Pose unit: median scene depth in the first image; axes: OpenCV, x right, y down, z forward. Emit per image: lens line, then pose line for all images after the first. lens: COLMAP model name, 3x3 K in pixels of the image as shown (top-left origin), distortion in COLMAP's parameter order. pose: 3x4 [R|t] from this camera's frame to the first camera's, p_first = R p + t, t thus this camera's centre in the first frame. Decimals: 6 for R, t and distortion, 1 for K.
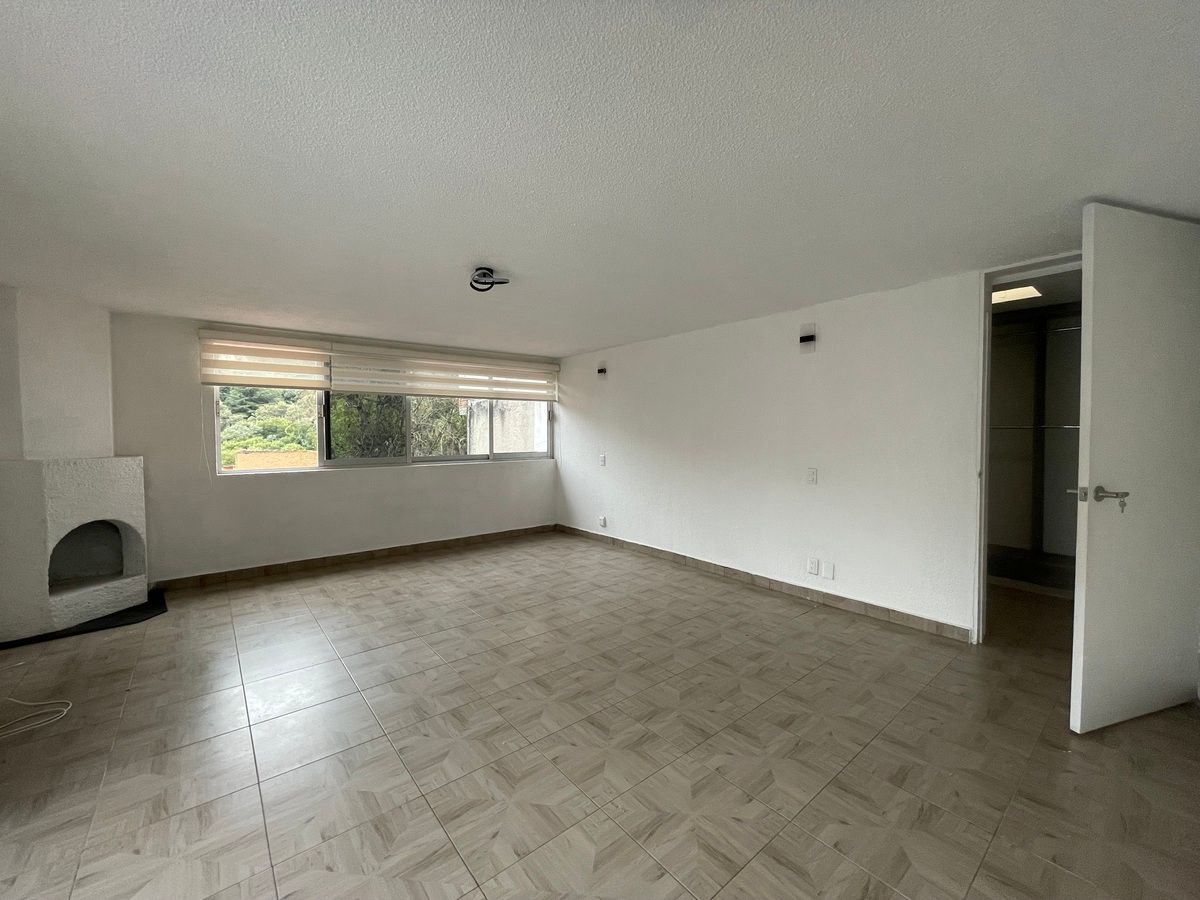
lens RADIAL K [[485.0, 0, 599.1], [0, 485.0, 448.2], [0, 0, 1]] dist [-0.003628, 0.000744]
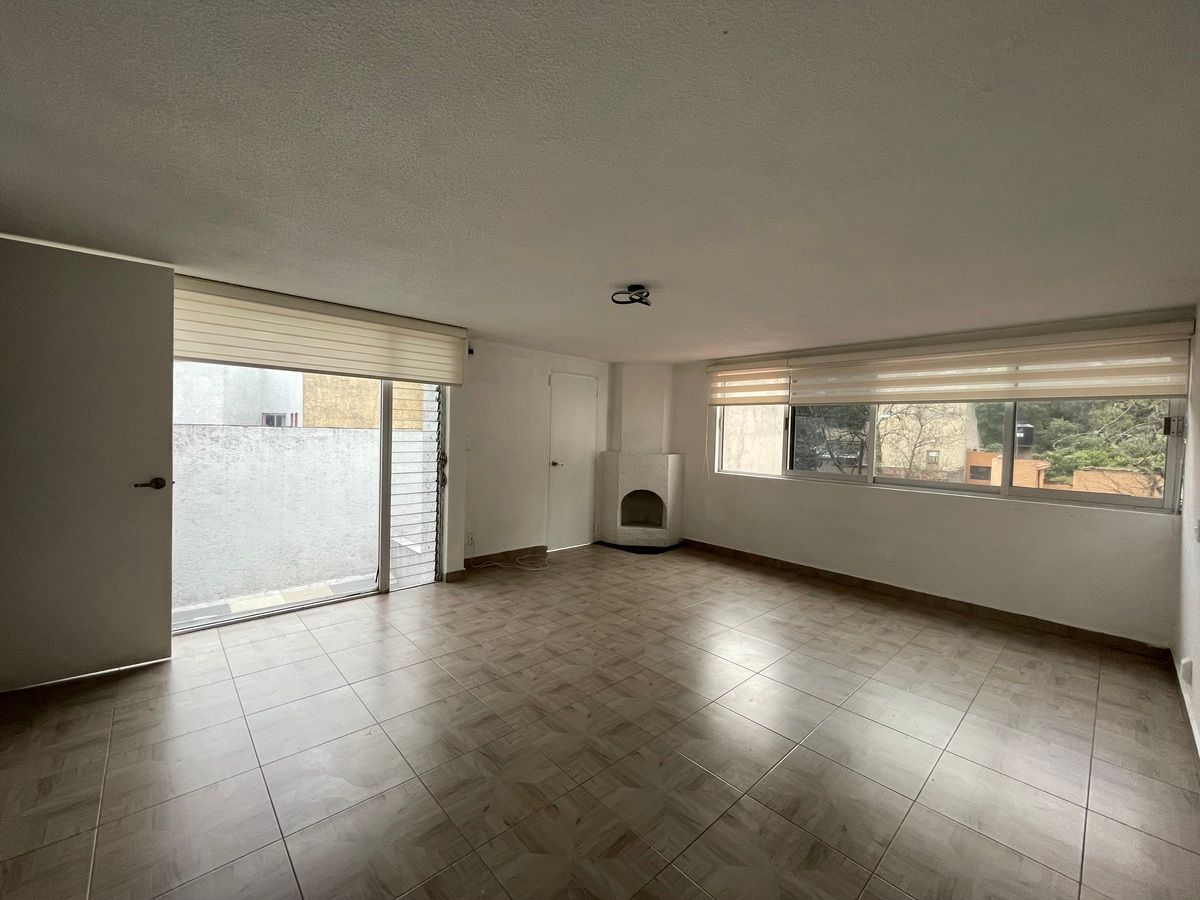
lens RADIAL K [[485.0, 0, 599.2], [0, 485.0, 449.1], [0, 0, 1]] dist [-0.003628, 0.000744]
pose [[0.058998, 0.040542, -0.997434, 0.521239], [-0.061614, 0.997418, 0.036897, -0.038460], [0.996355, 0.059279, 0.061343, 0.574492]]
